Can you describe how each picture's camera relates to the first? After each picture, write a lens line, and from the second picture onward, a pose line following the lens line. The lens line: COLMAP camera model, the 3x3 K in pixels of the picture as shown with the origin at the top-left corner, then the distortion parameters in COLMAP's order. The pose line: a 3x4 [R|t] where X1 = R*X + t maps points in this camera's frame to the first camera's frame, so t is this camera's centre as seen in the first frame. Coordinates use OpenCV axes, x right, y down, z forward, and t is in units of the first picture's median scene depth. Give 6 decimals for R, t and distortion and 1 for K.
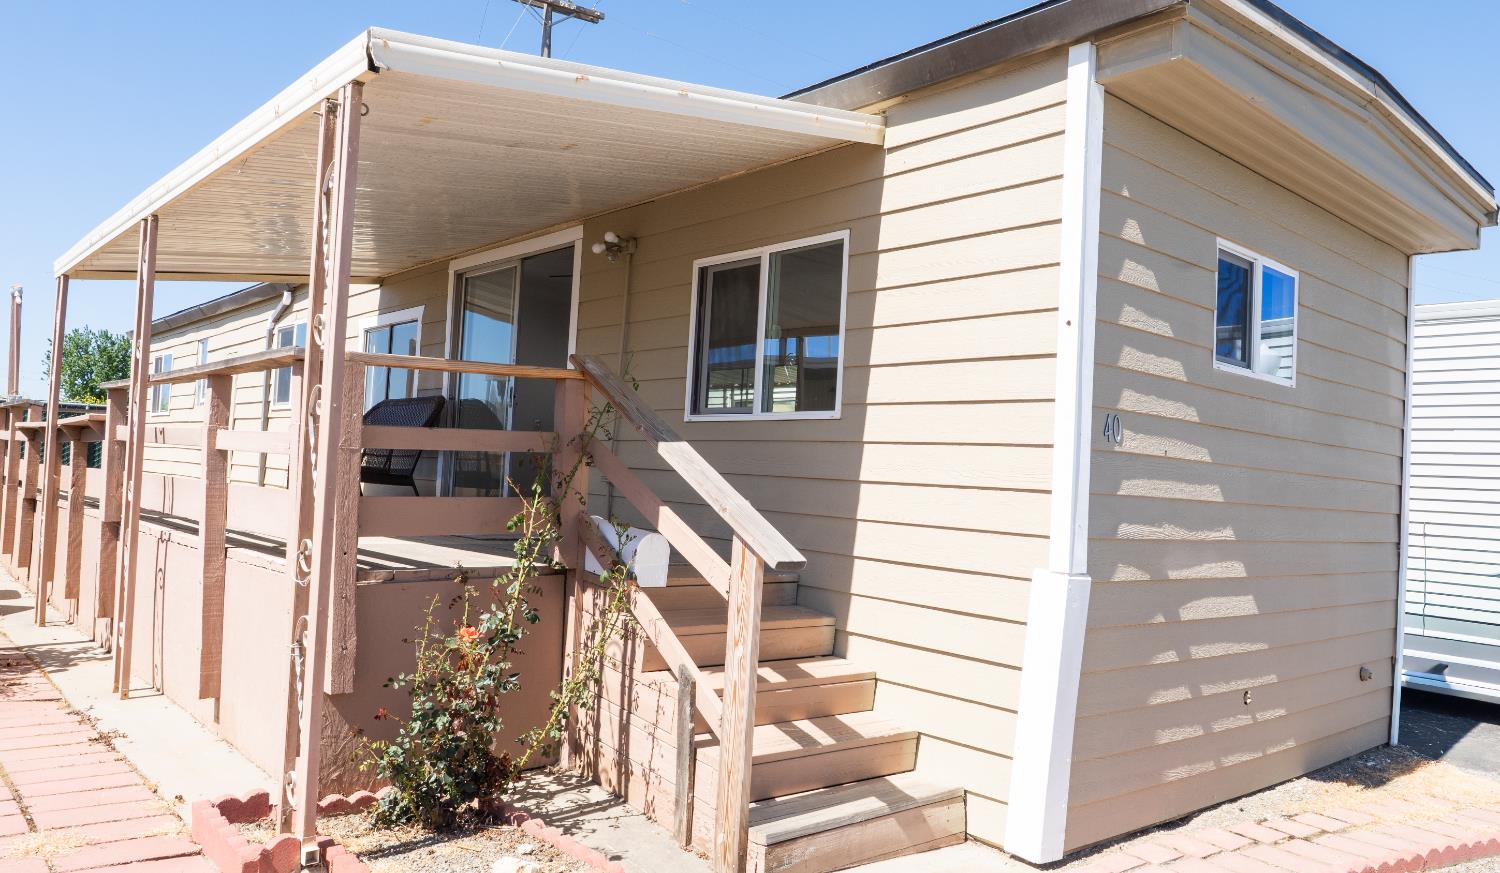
lens RADIAL K [[1012.9, 0, 748.3], [0, 1012.9, 438.1], [0, 0, 1]] dist [0.005375, 0.002375]
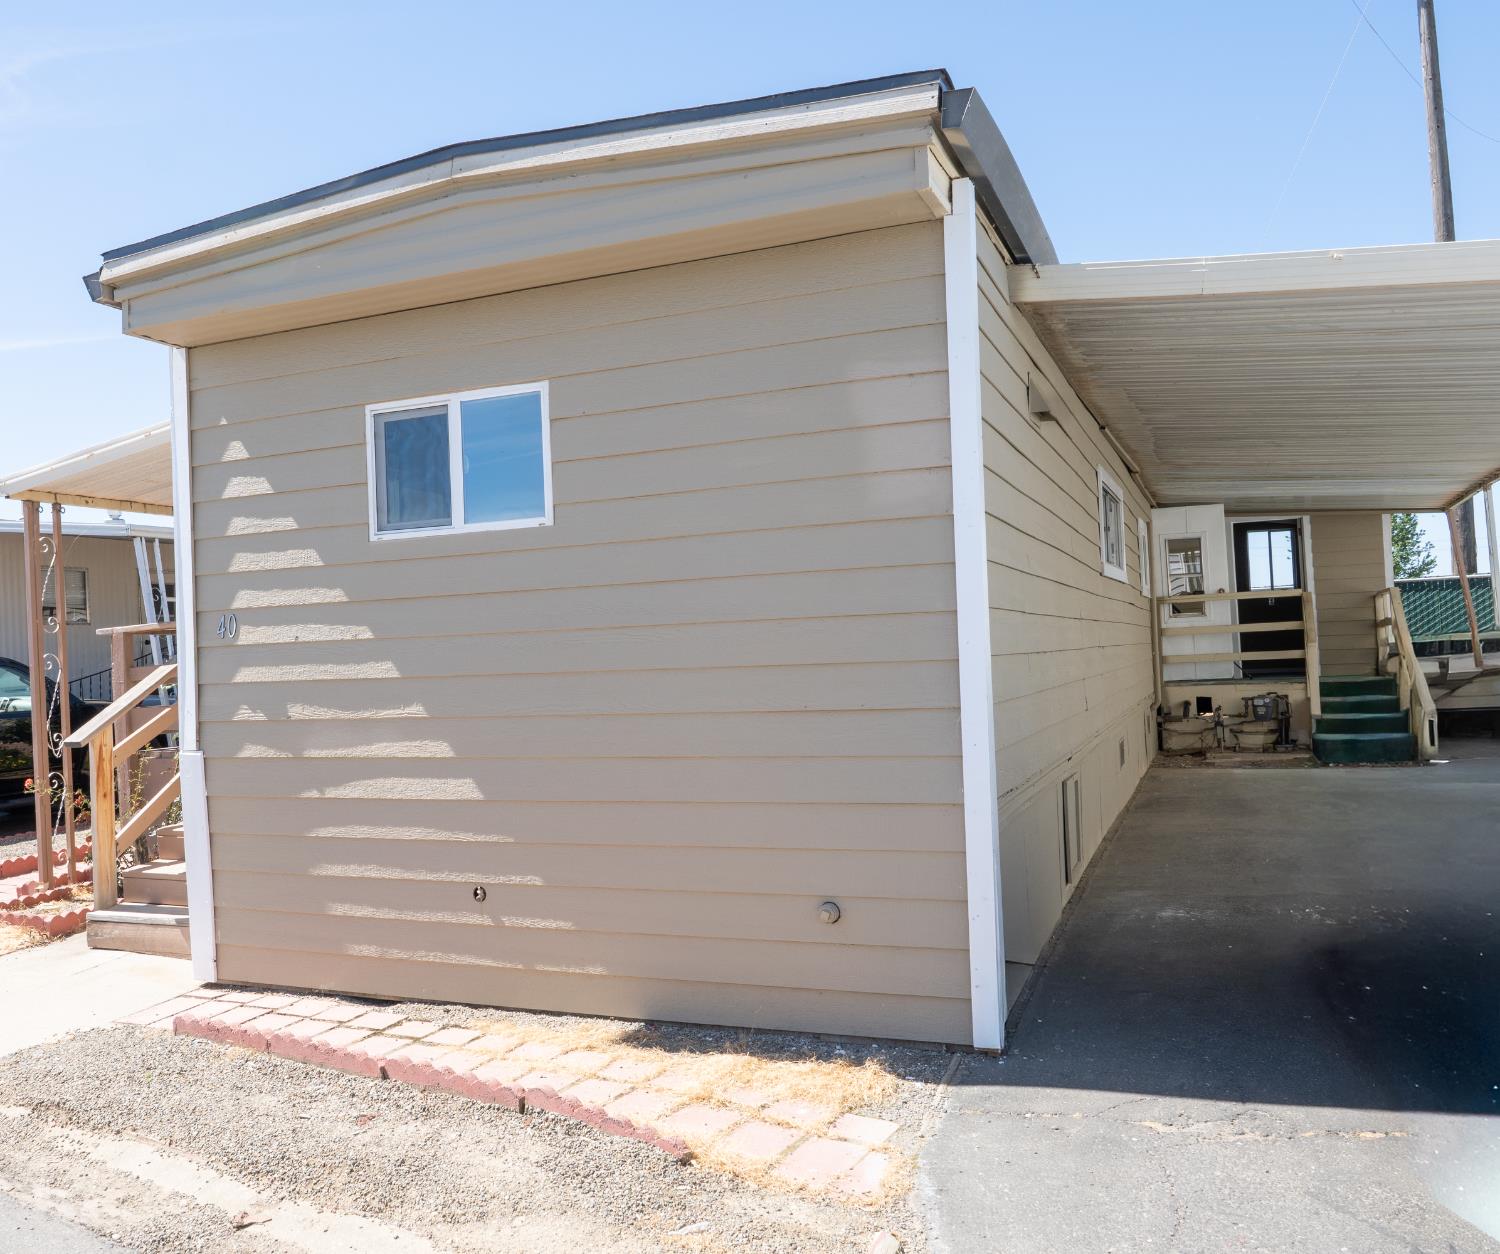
lens RADIAL K [[1279.1, 0, 748.5], [0, 1279.1, 630.5], [0, 0, 1]] dist [0.001155, -0.003443]
pose [[0.453603, -0.093288, -0.886308, 1.801086], [0.100936, 0.993485, -0.052911, 0.123864], [0.885469, -0.065460, 0.460064, 0.794769]]
